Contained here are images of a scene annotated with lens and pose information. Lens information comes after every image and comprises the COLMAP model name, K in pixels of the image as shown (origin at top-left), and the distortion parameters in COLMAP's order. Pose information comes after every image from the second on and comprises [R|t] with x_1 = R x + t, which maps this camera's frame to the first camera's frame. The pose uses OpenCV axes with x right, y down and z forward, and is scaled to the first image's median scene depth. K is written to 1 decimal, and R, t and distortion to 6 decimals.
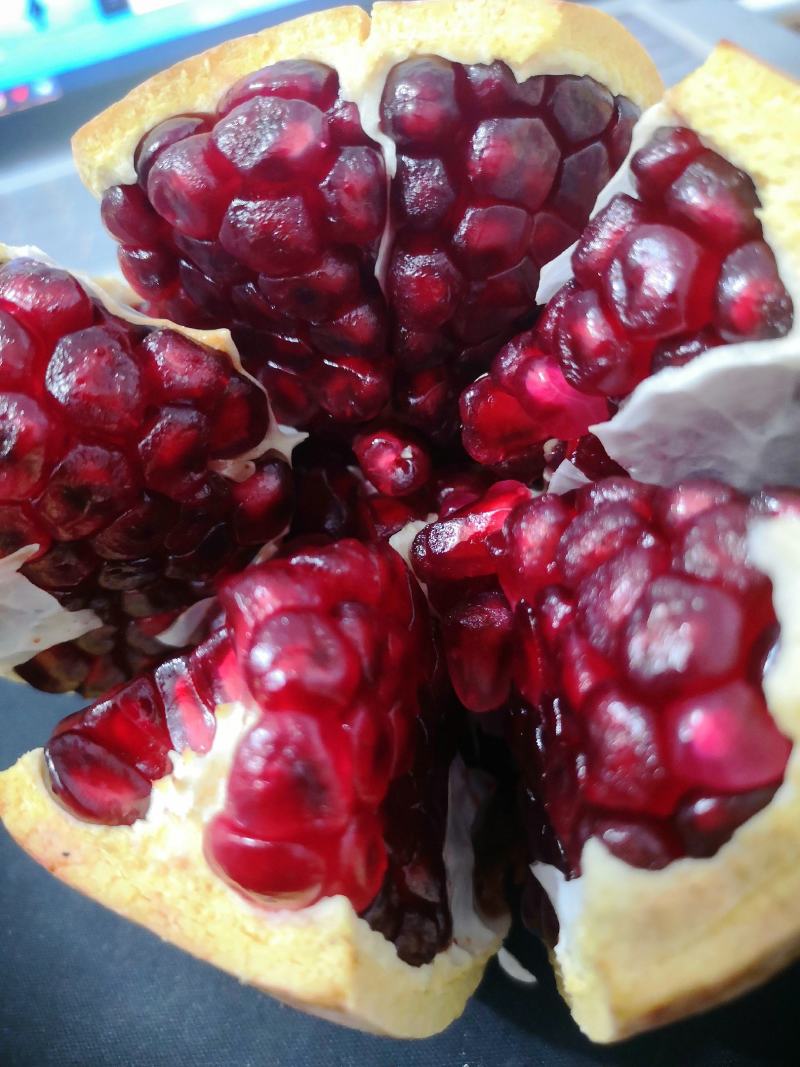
lens RADIAL K [[852.5, 0, 400.0], [0, 852.5, 533.5], [0, 0, 1]] dist [-0.004831, -0.087862]
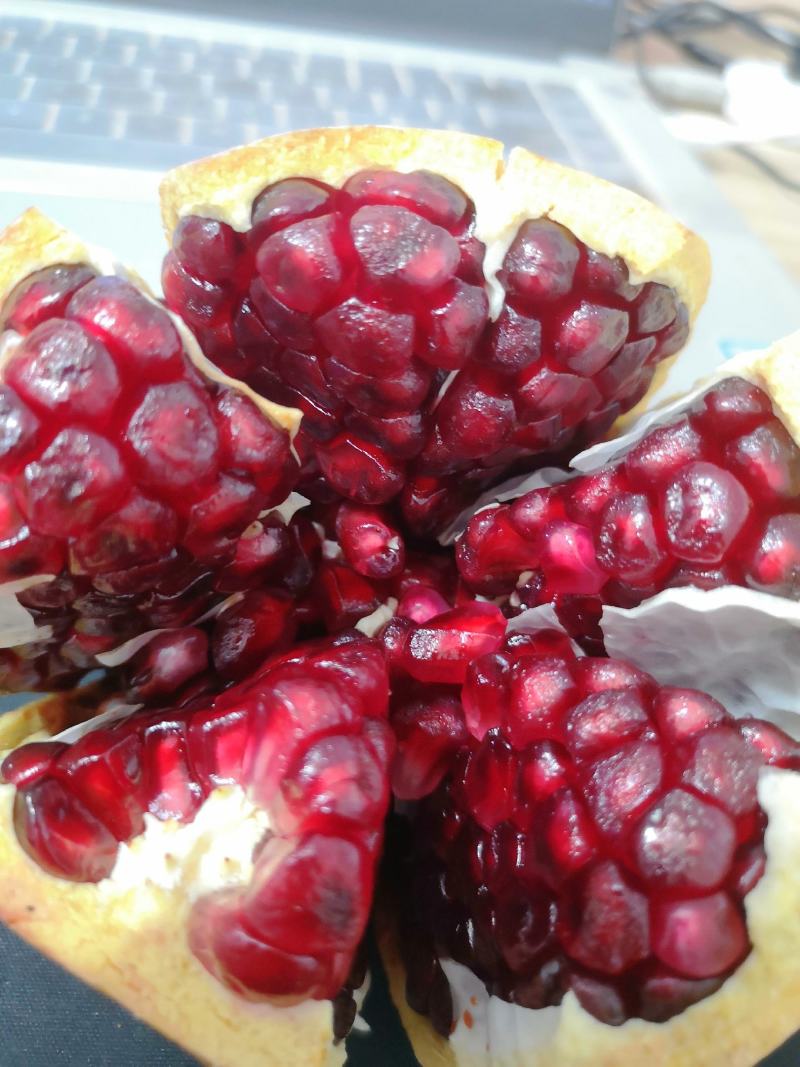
lens RADIAL K [[852.5, 0, 400.0], [0, 852.5, 533.5], [0, 0, 1]] dist [-0.004831, -0.087862]
pose [[0.926805, 0.253896, 0.276710, -0.358011], [-0.266748, 0.963723, 0.009171, -0.151111], [-0.264343, -0.082312, 0.960910, -0.009054]]
